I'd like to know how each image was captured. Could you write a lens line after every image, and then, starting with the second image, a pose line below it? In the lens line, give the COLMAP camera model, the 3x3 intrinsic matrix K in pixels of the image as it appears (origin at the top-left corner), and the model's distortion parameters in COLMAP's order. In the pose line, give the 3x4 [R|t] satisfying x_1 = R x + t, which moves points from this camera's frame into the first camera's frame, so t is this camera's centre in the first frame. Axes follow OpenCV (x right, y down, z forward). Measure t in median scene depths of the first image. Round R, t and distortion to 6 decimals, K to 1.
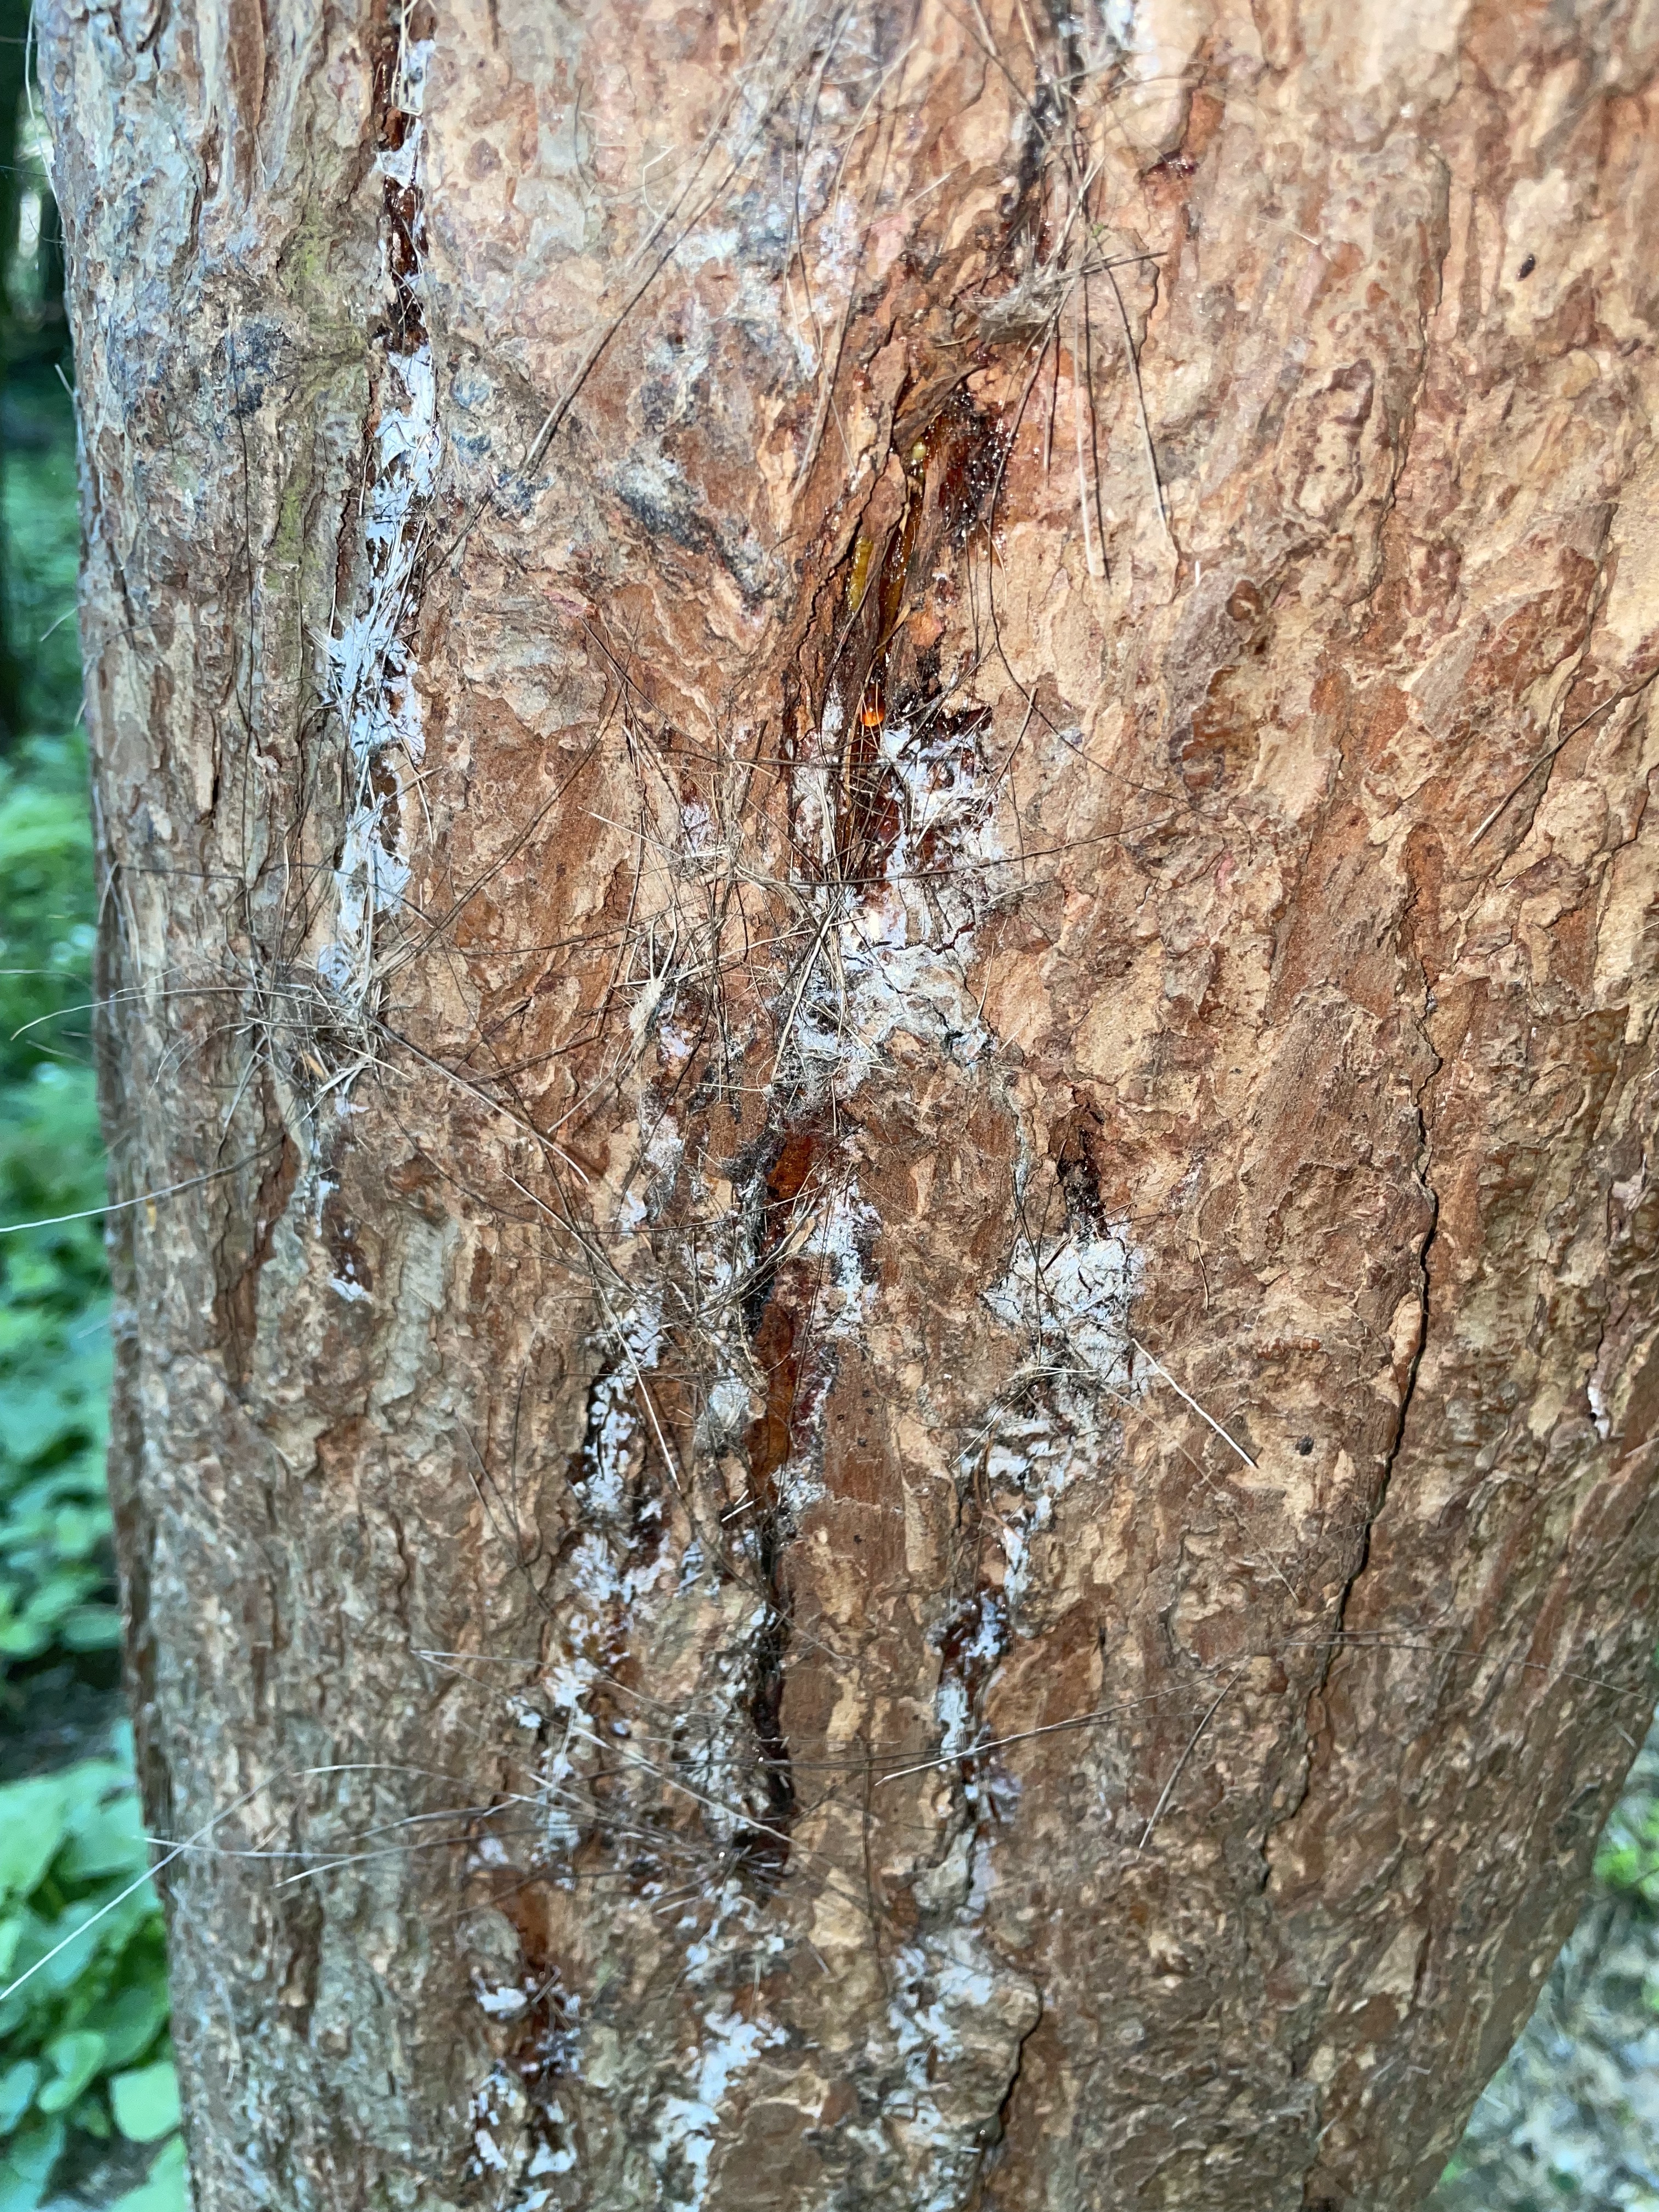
lens RADIAL K [[1714.8, 0, 841.2], [0, 1714.8, 1100.4], [0, 0, 1]] dist [0.075100, -0.111707]
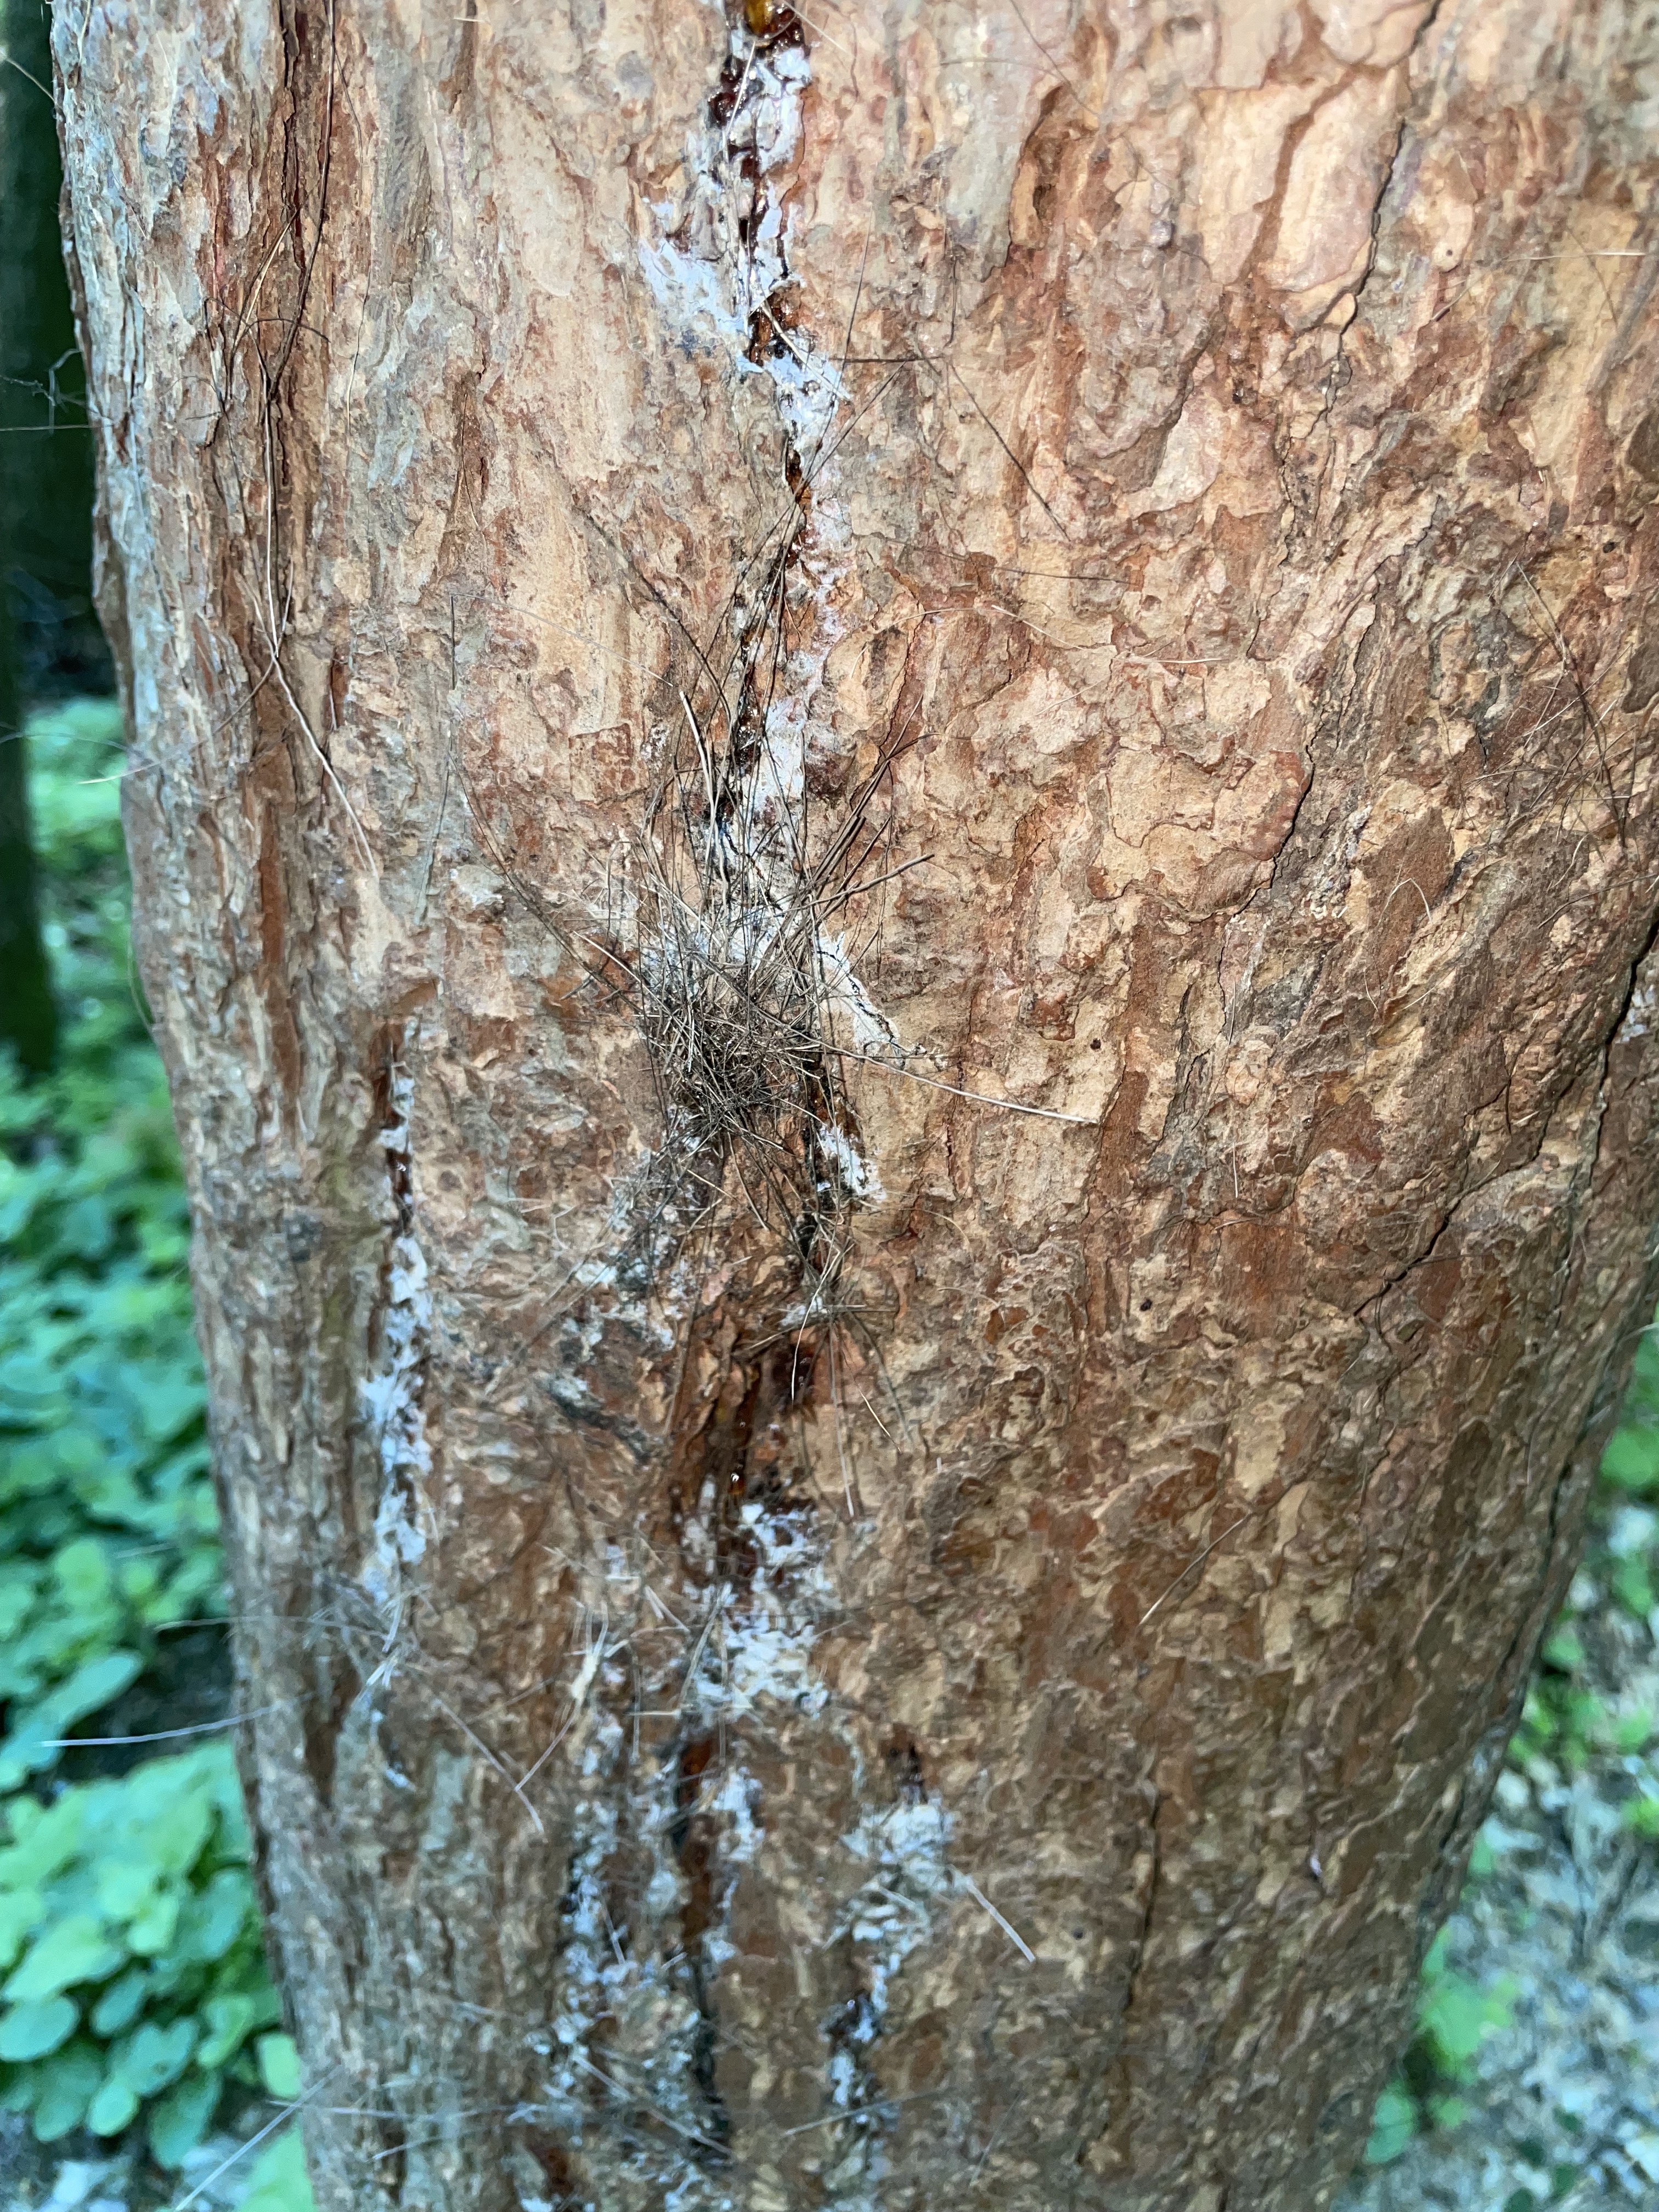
lens RADIAL K [[1714.8, 0, 815.0], [0, 1714.8, 1123.4], [0, 0, 1]] dist [0.075100, -0.111707]
pose [[0.997558, -0.012408, -0.068725, 0.162986], [0.018256, 0.996203, 0.085123, -0.570809], [0.067408, -0.086170, 0.993997, -0.338271]]
